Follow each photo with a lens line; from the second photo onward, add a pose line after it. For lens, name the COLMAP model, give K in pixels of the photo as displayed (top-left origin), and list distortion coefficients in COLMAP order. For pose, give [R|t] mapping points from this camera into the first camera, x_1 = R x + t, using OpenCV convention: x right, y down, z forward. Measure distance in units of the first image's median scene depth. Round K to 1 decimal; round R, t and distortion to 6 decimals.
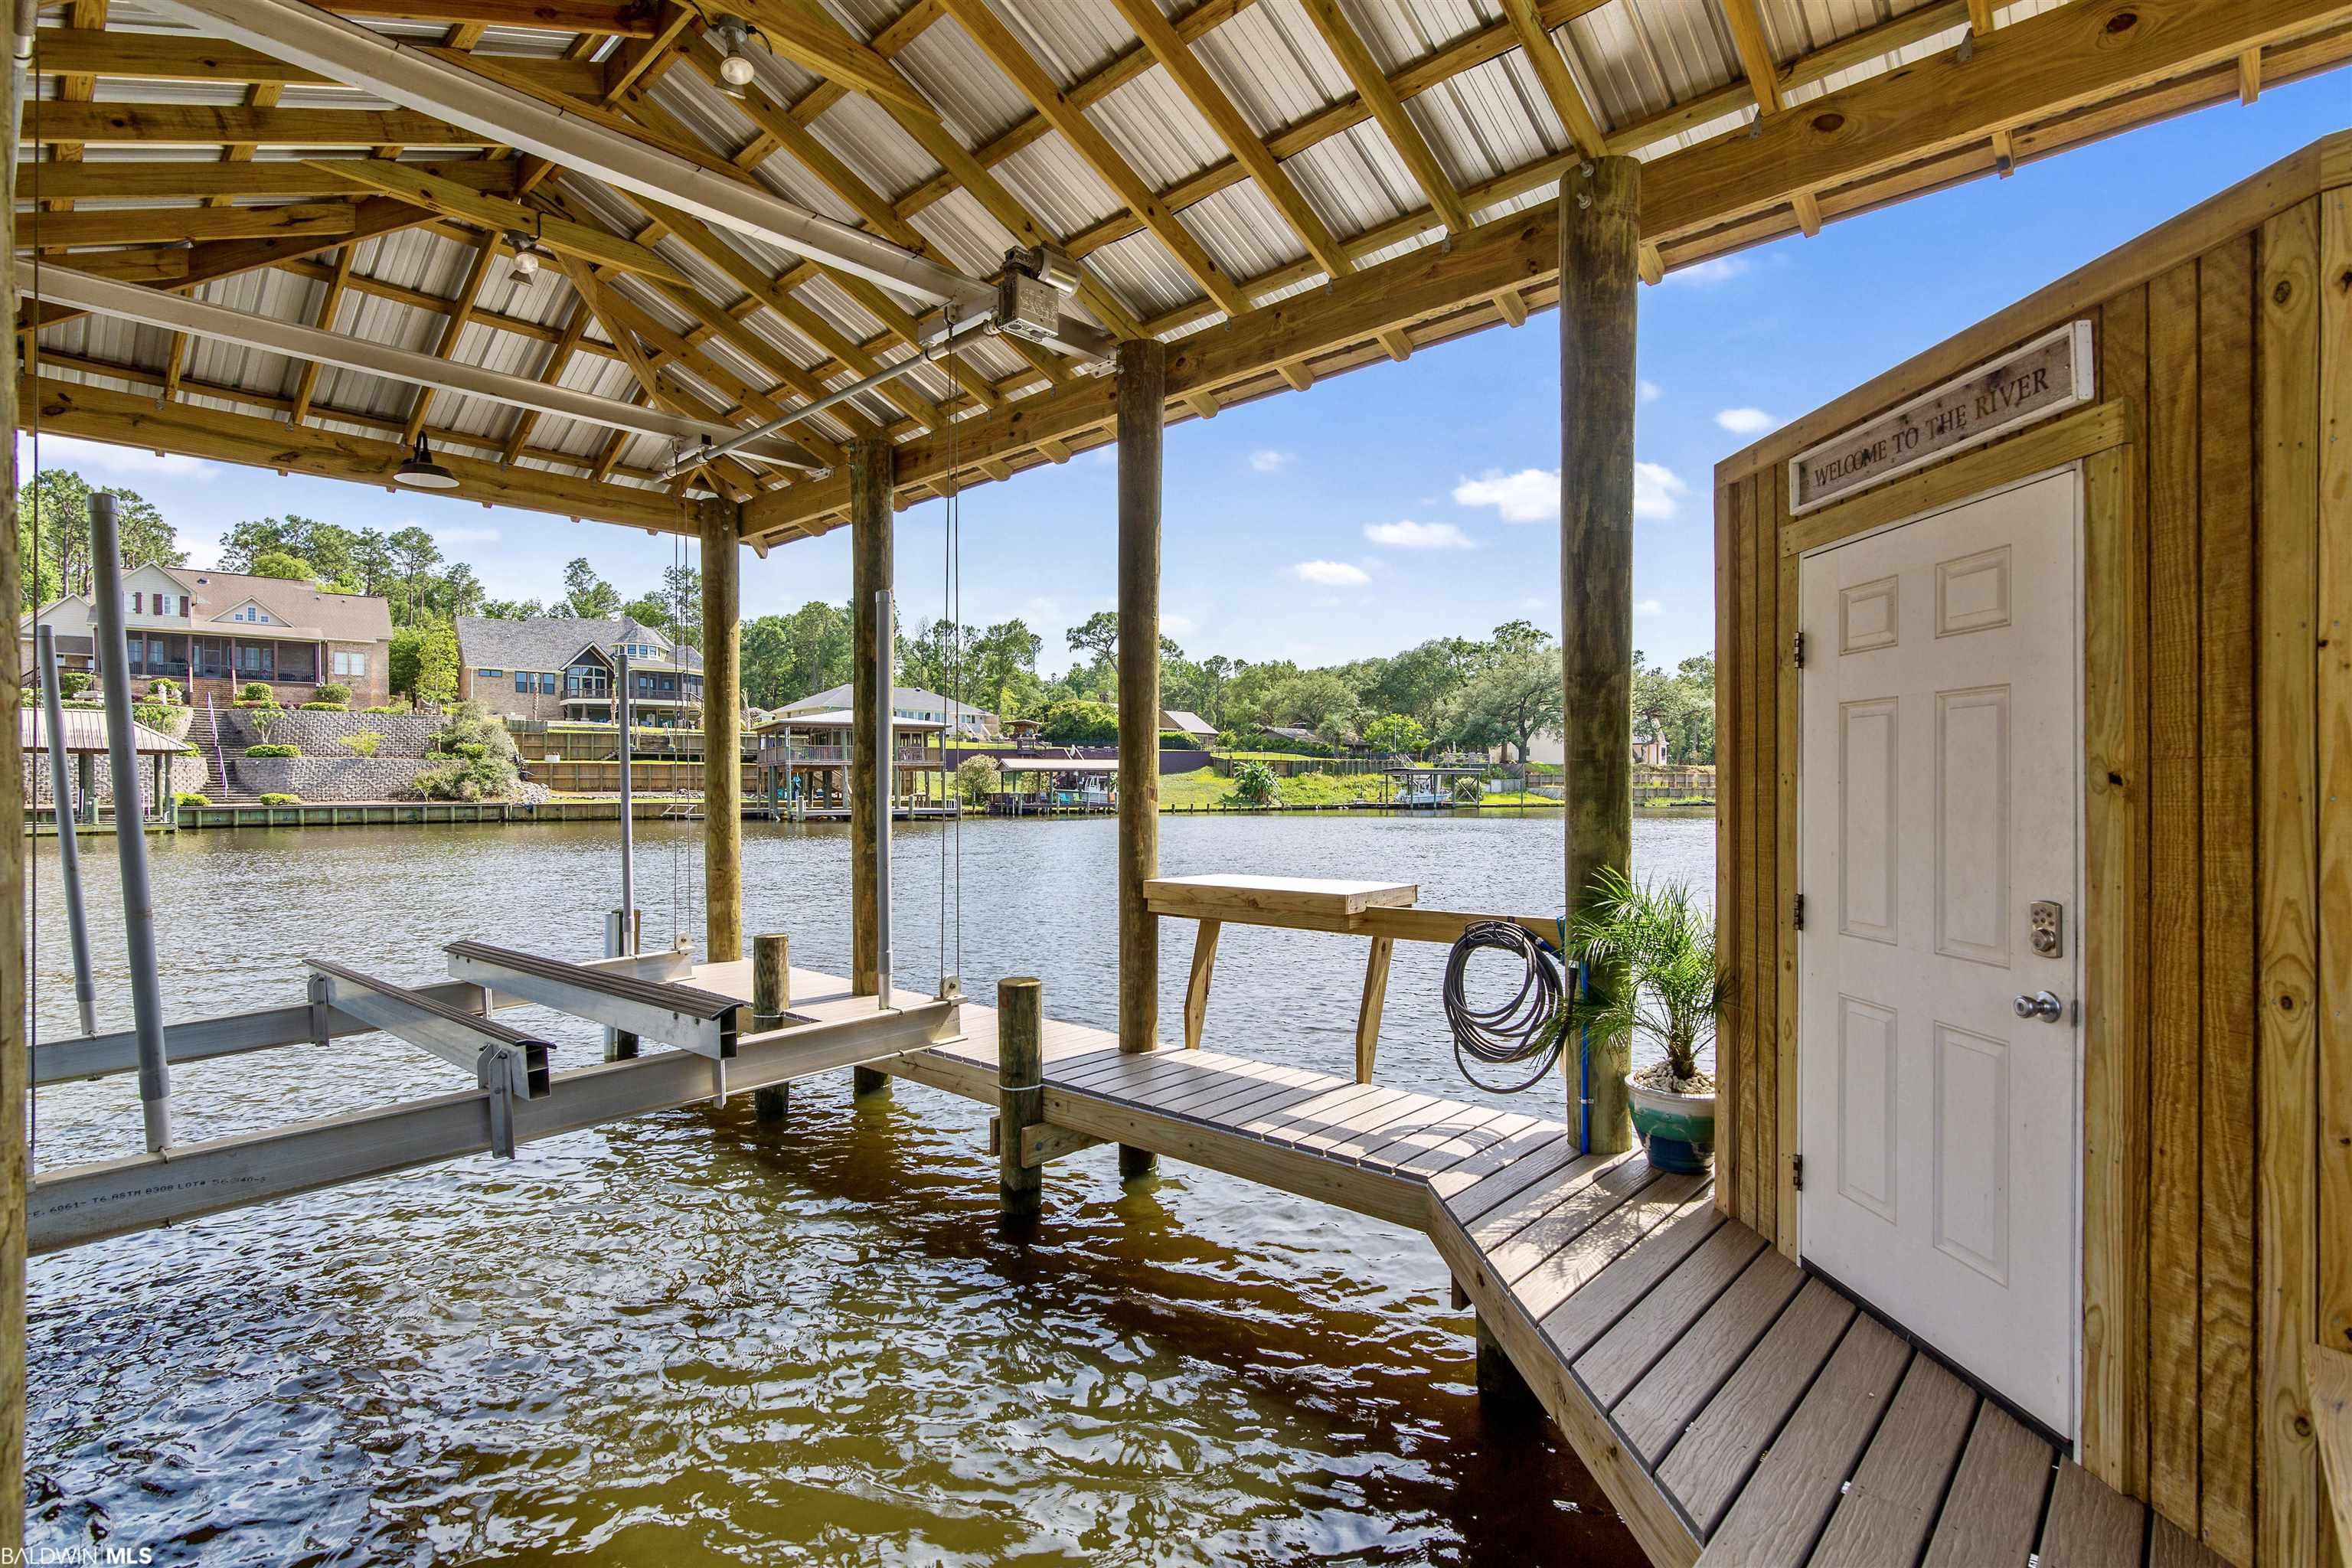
lens RADIAL K [[1114.0, 0, 1163.4], [0, 1114.0, 769.5], [0, 0, 1]] dist [0.008496, -0.005109]
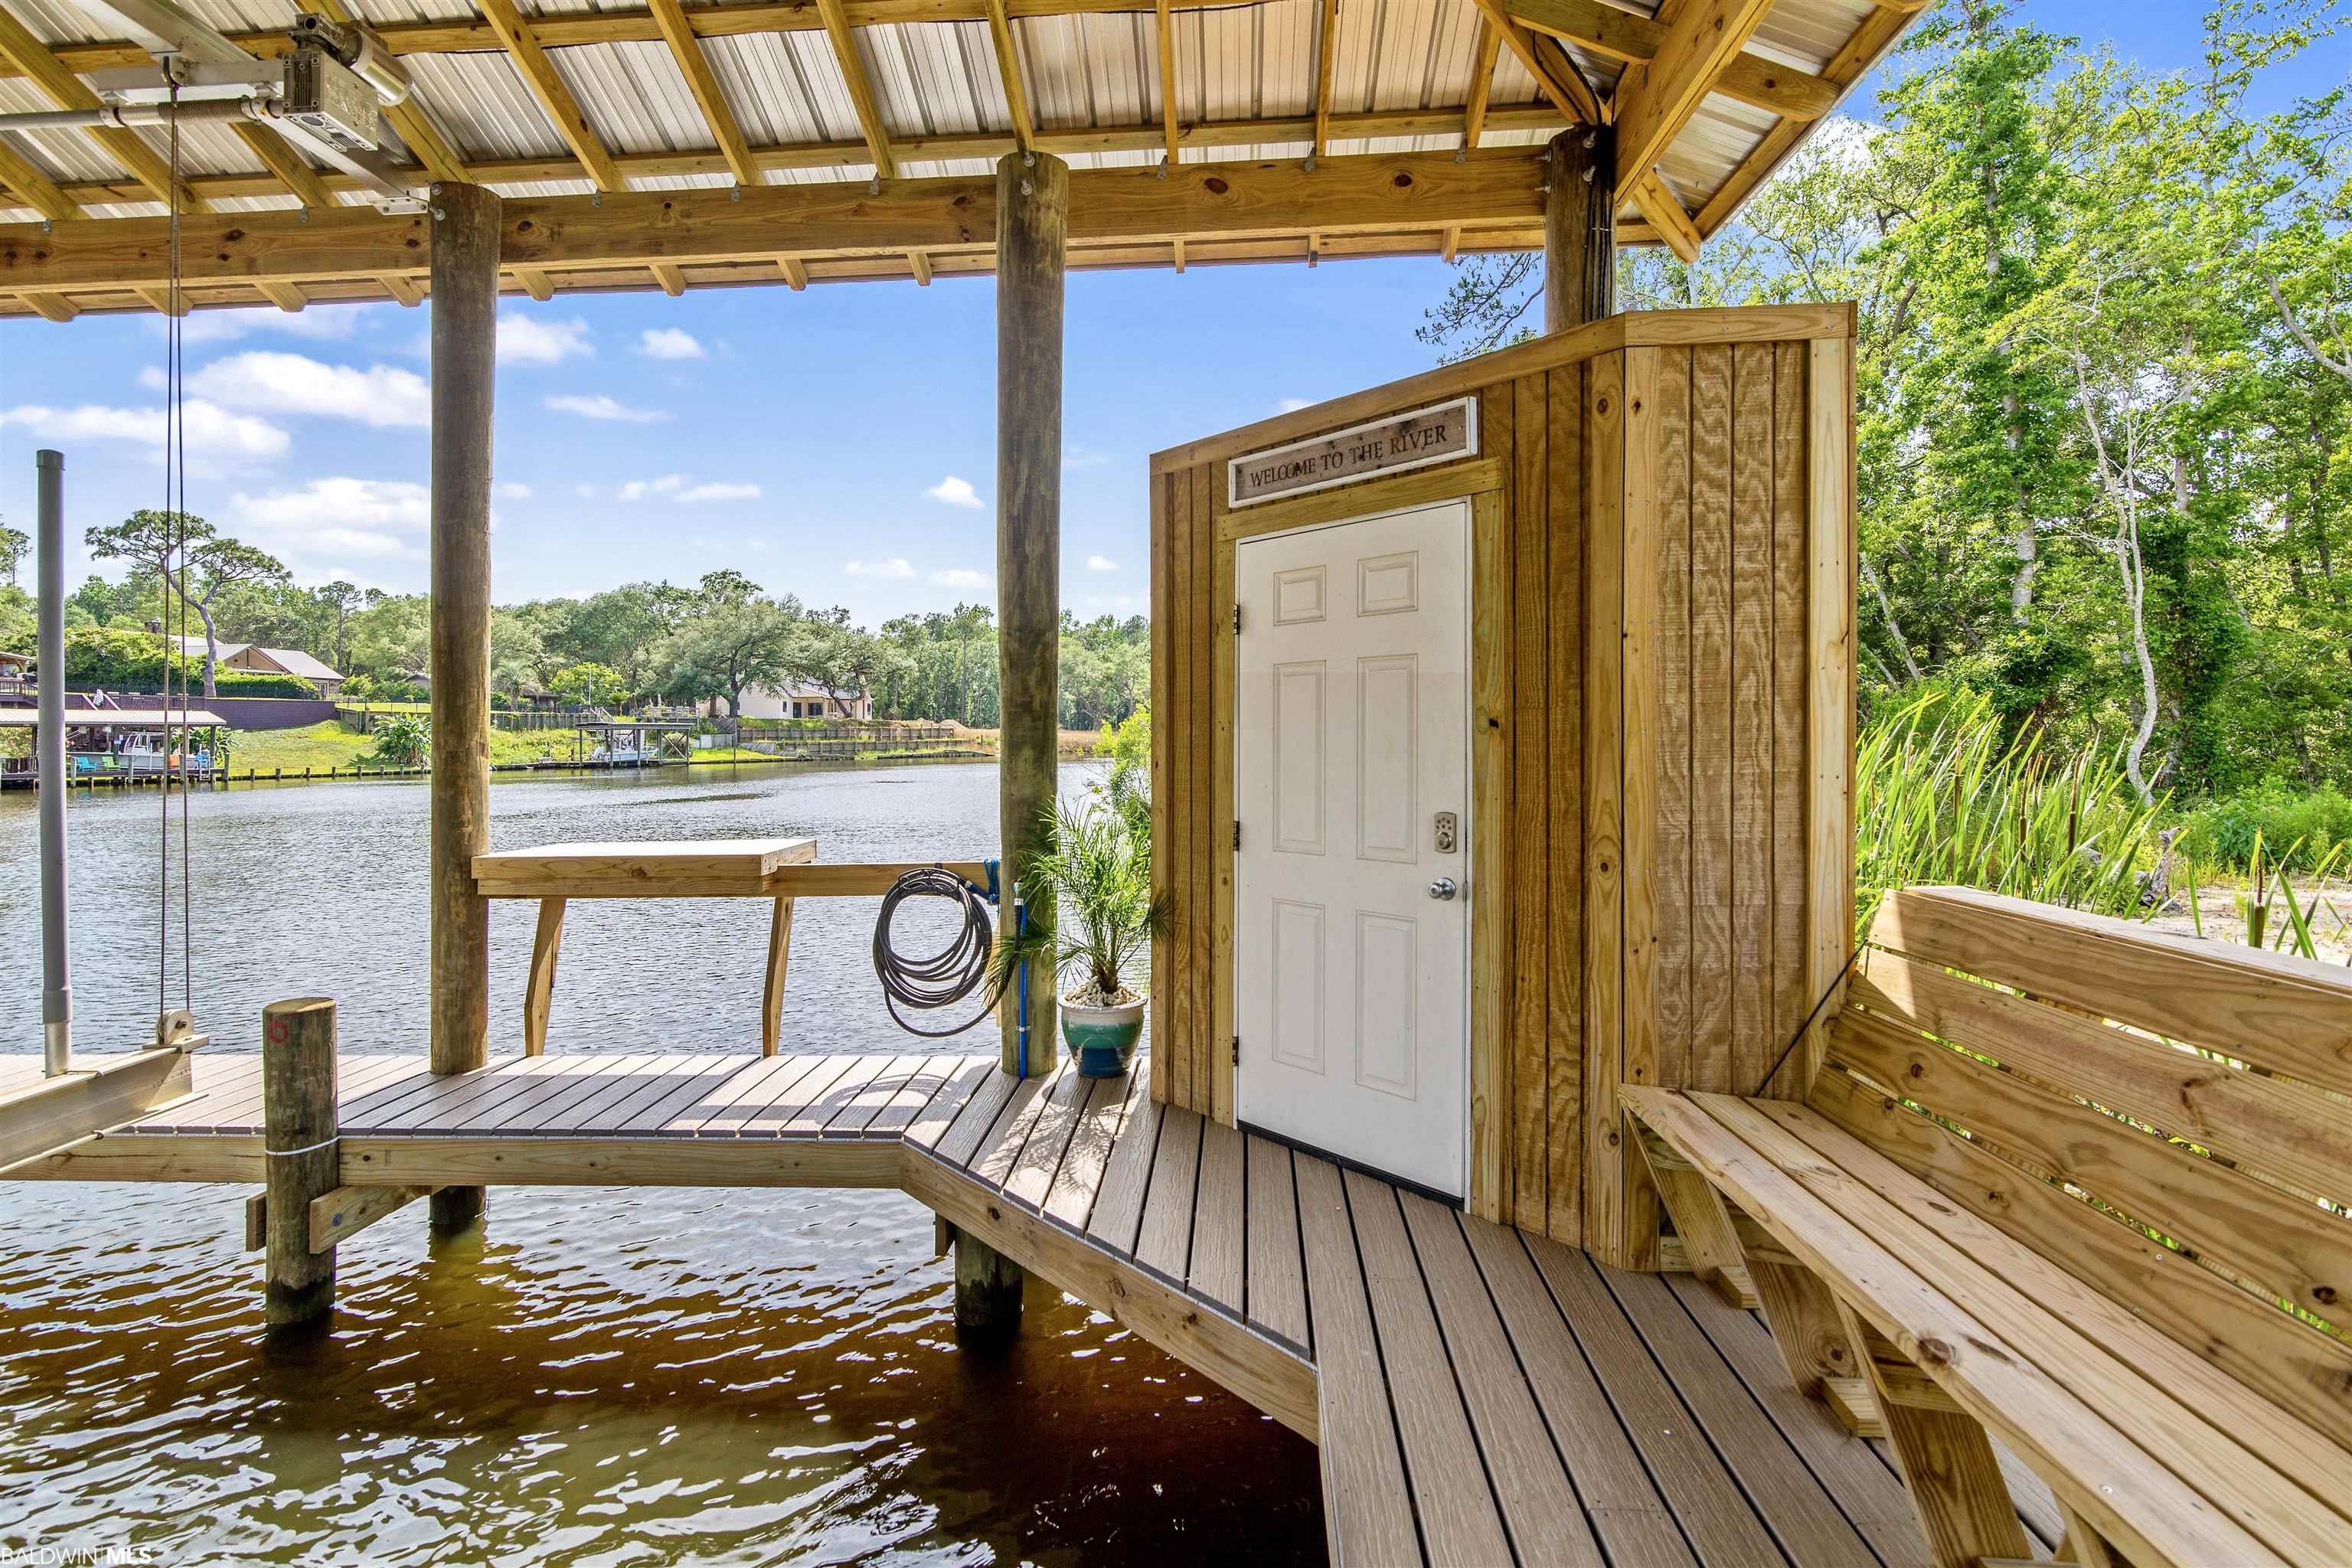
lens RADIAL K [[1130.8, 0, 1161.5], [0, 1130.8, 722.0], [0, 0, 1]] dist [0.002999, -0.000526]
pose [[0.779759, 0.001653, 0.626078, -0.141542], [-0.000349, 0.999998, -0.002206, 0.003780], [-0.626080, 0.001501, 0.779758, 0.051762]]
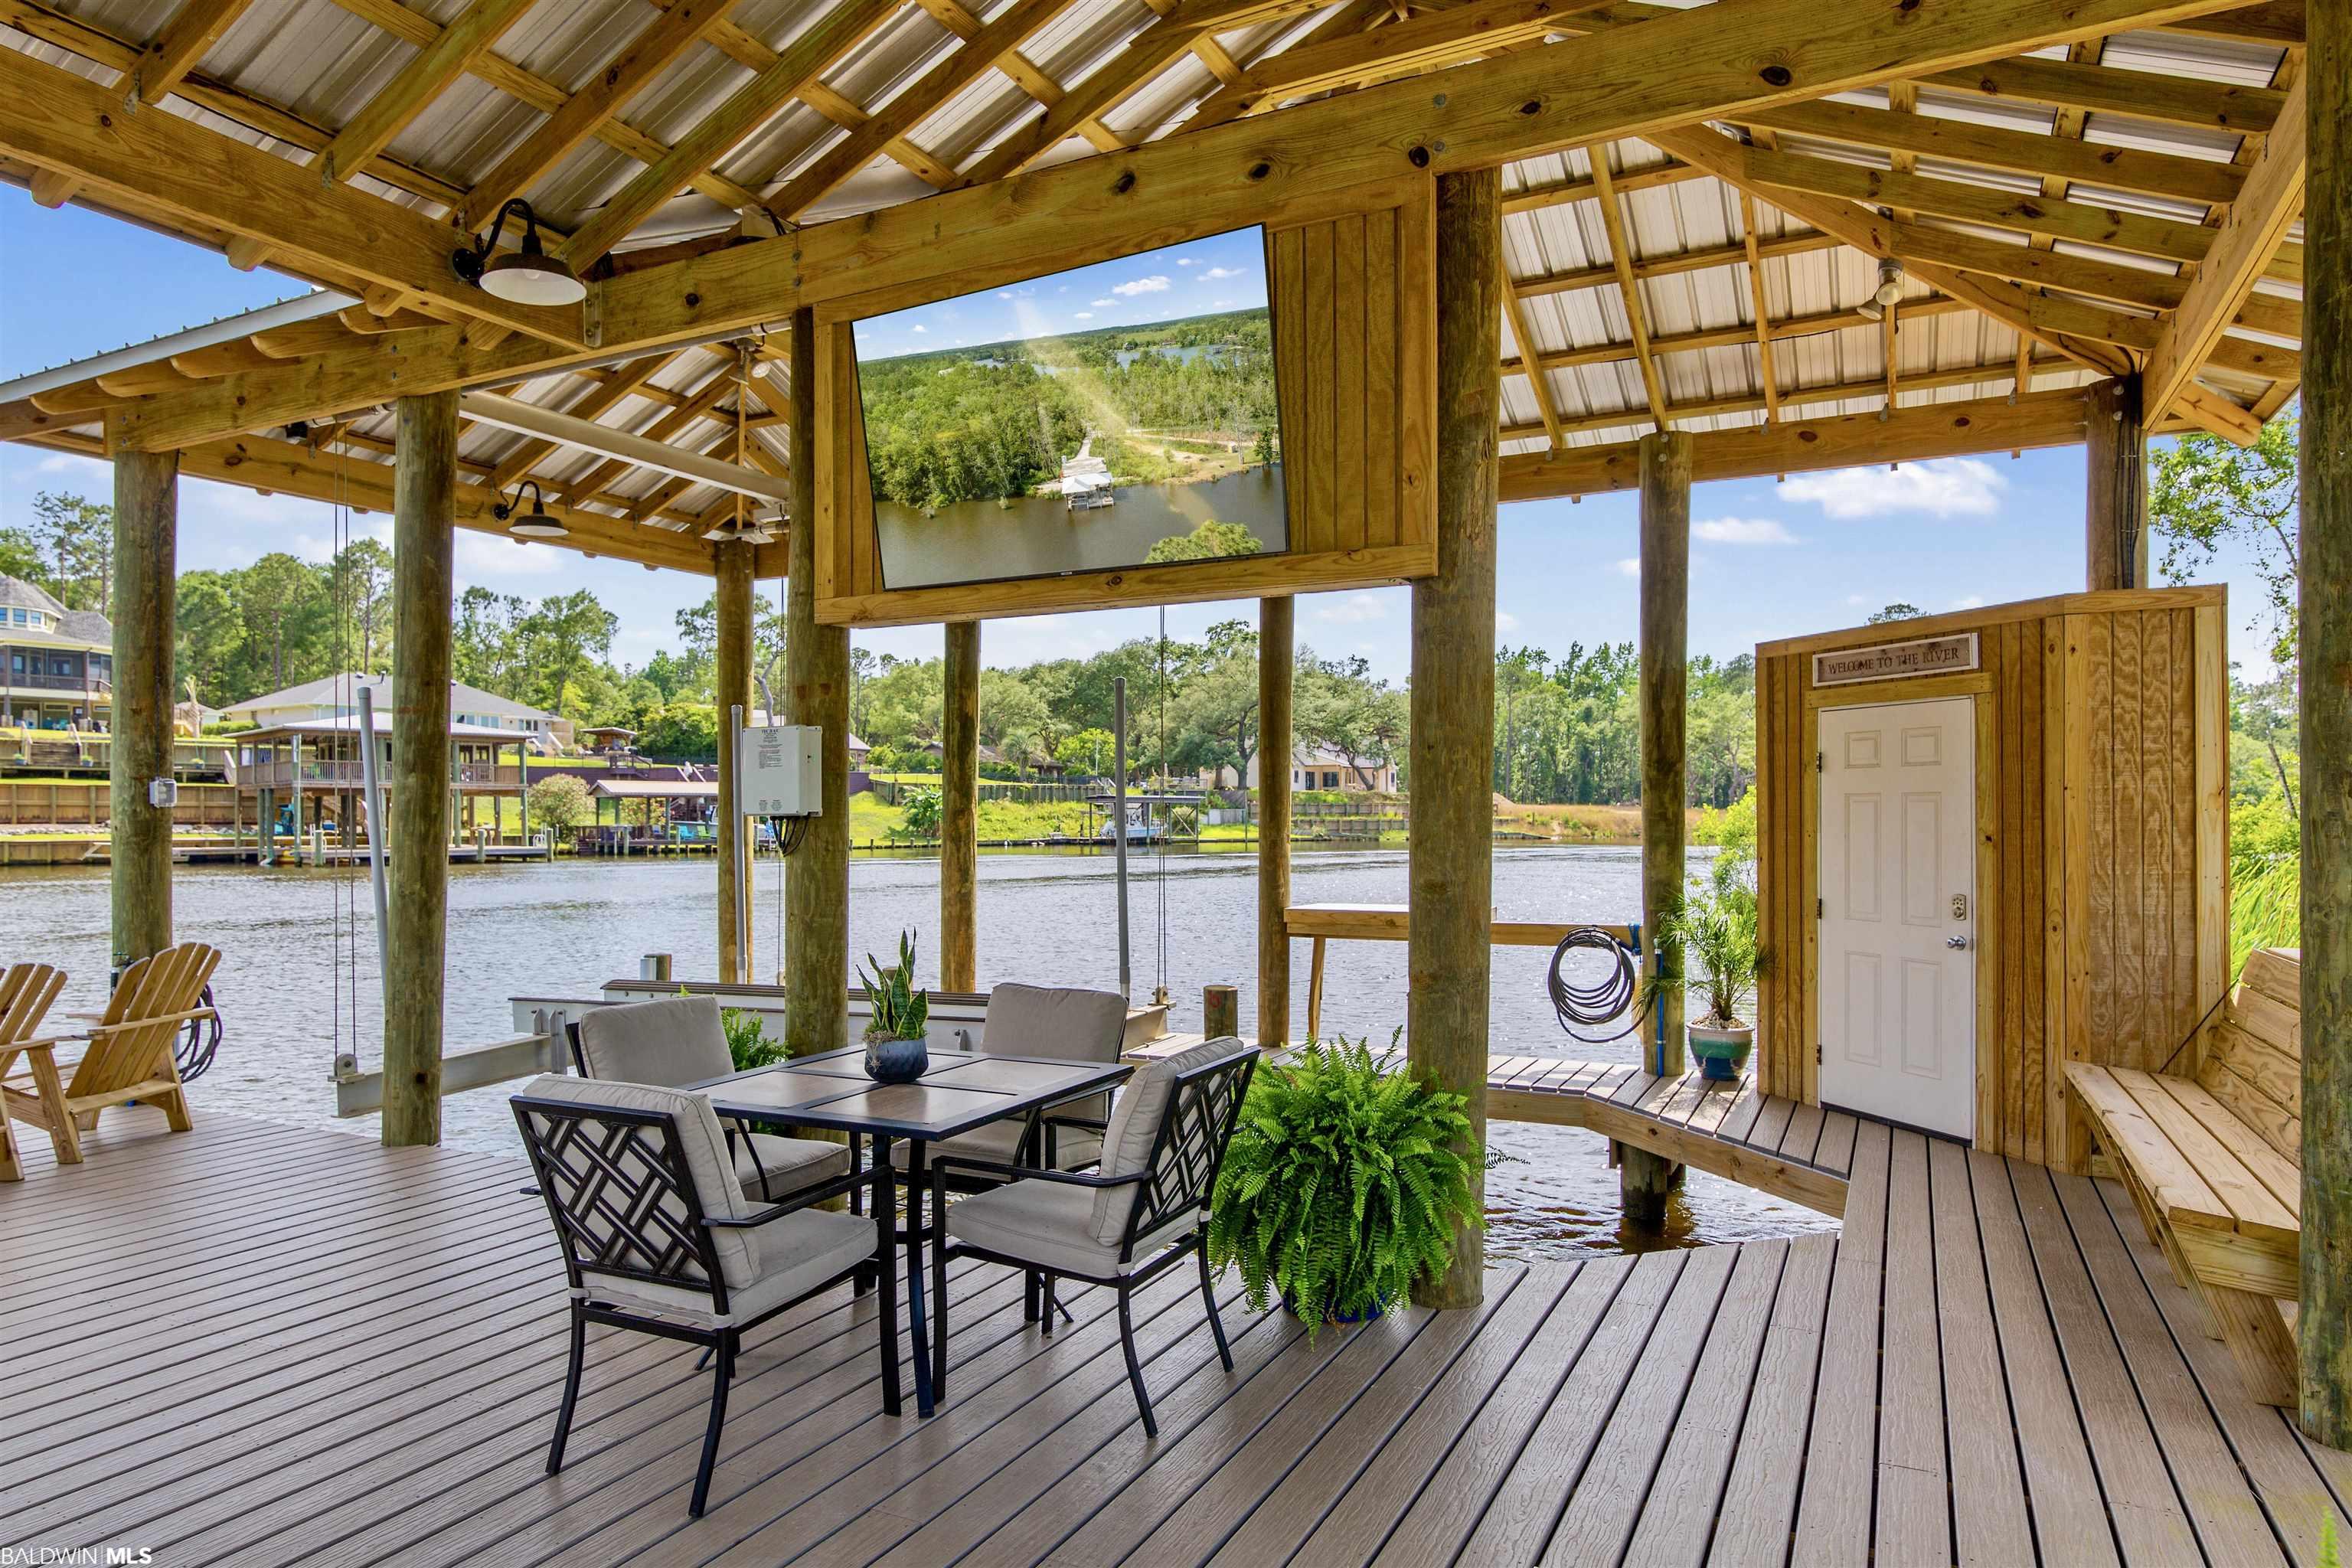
lens RADIAL K [[1405.5, 0, 1169.2], [0, 1405.5, 769.9], [0, 0, 1]] dist [0.000113, -0.000610]
pose [[0.964468, 0.010401, 0.263996, -0.558994], [-0.005642, 0.999808, -0.018780, -0.025219], [-0.264140, 0.016623, 0.964341, -0.487404]]
